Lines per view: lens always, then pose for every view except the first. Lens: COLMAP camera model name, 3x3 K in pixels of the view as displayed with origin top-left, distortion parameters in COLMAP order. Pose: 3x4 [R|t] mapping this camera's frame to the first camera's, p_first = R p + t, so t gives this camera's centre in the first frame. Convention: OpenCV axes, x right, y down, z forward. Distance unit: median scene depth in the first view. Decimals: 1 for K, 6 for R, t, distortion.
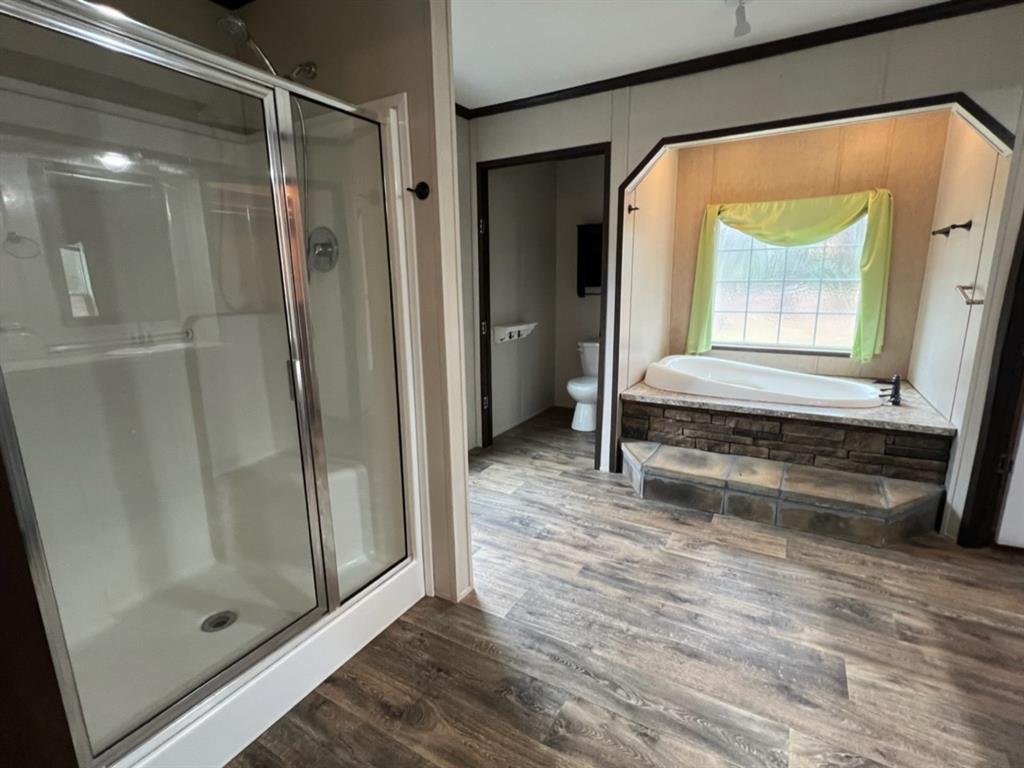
lens RADIAL K [[488.3, 0, 511.1], [0, 488.3, 384.7], [0, 0, 1]] dist [-0.002377, 0.001435]
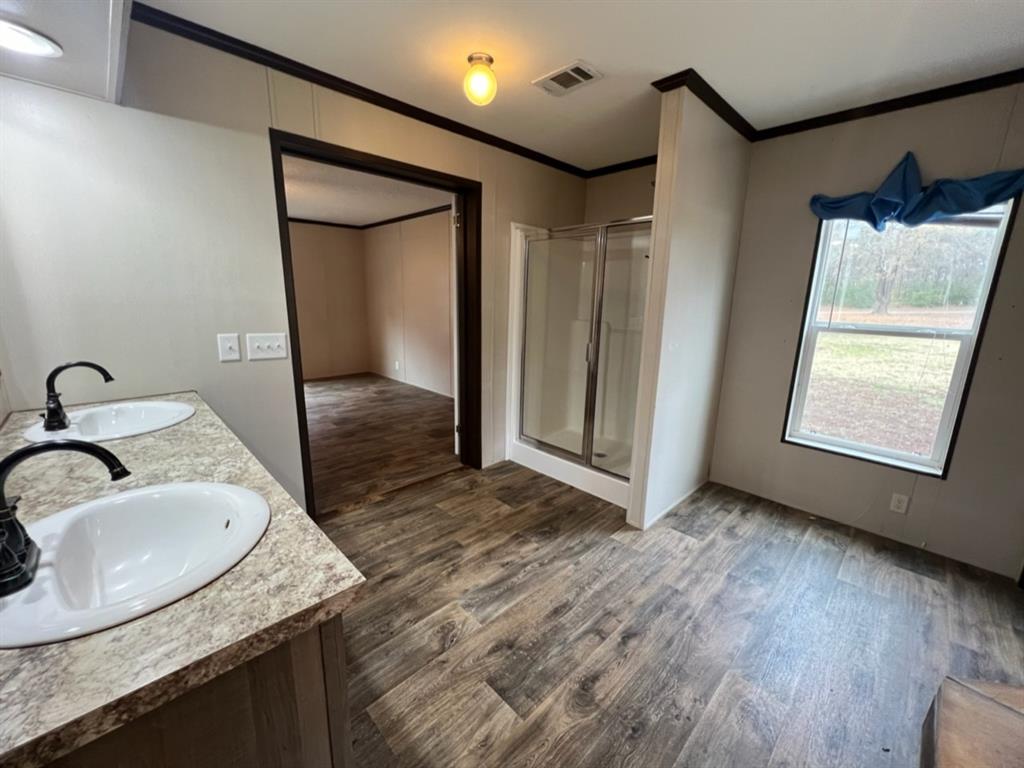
lens RADIAL K [[407.8, 0, 507.3], [0, 407.8, 381.6], [0, 0, 1]] dist [0.001592, -0.000057]
pose [[-0.274819, 0.210229, -0.938231, 1.031851], [-0.218830, 0.936519, 0.273943, -0.217310], [0.936263, 0.280598, -0.211369, 0.754674]]
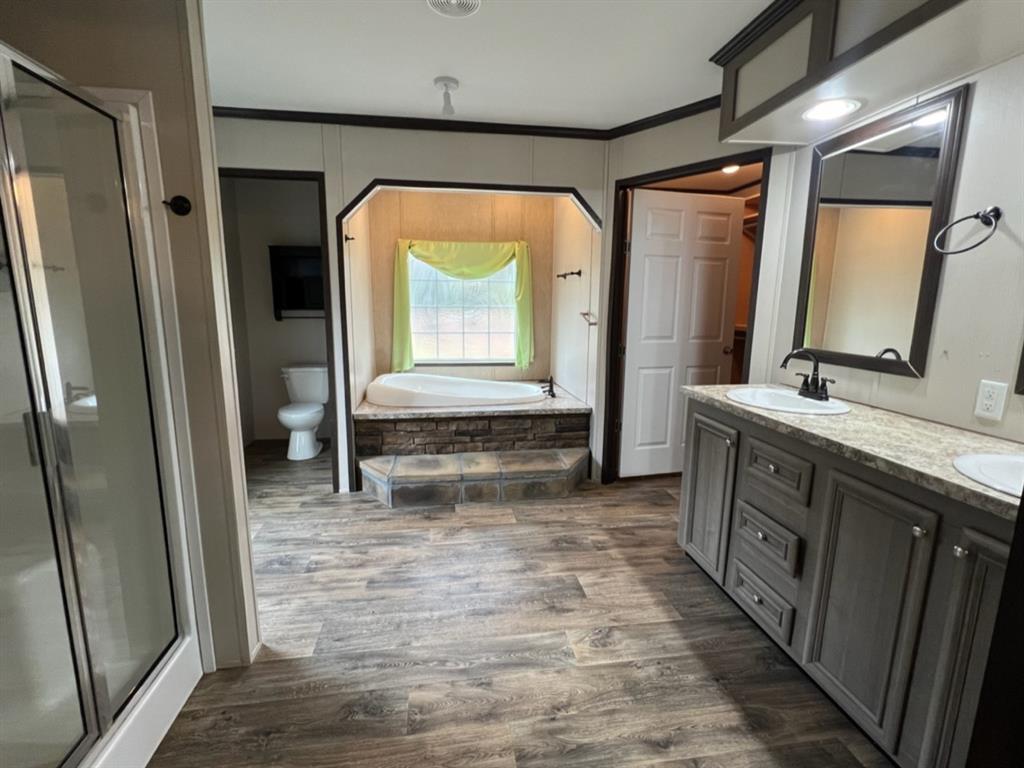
lens RADIAL K [[488.3, 0, 511.2], [0, 488.3, 385.7], [0, 0, 1]] dist [-0.002377, 0.001435]
pose [[0.776509, -0.088781, 0.623820, -0.238081], [0.114172, 0.993461, -0.000730, -0.004351], [-0.619676, 0.071789, 0.781567, -0.028280]]
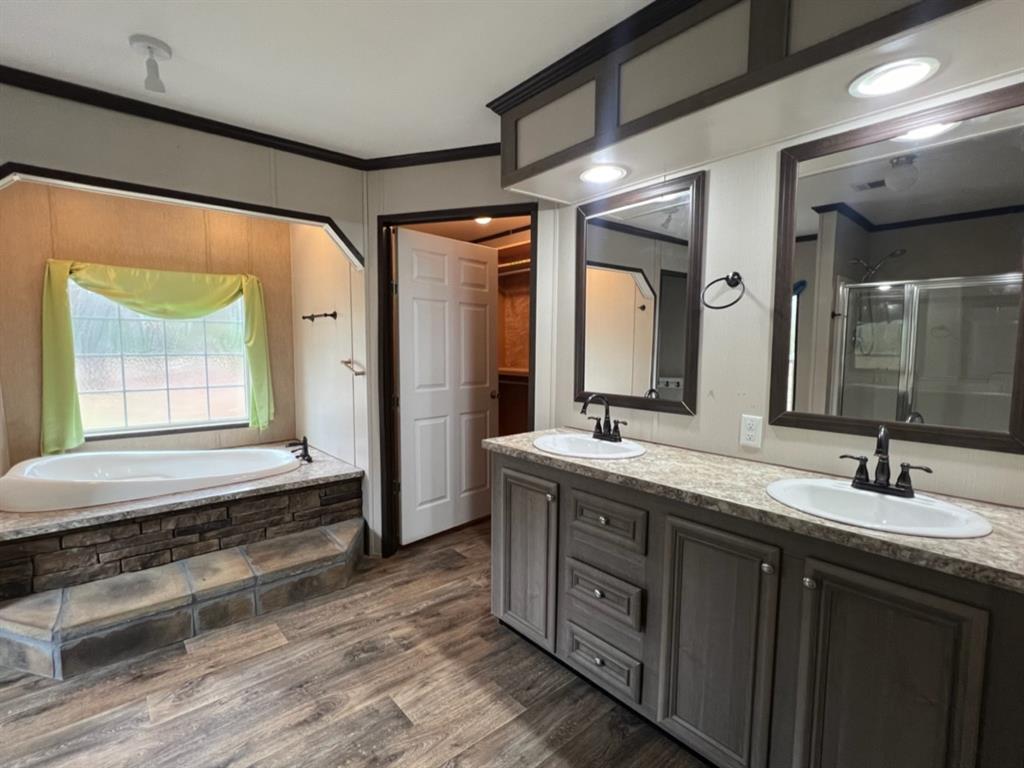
lens RADIAL K [[488.3, 0, 509.5], [0, 488.3, 385.1], [0, 0, 1]] dist [-0.002377, 0.001435]
pose [[0.329065, -0.063506, 0.942169, -0.182172], [0.189921, 0.981799, -0.000155, -0.064469], [-0.925011, 0.178989, 0.335137, 0.194522]]
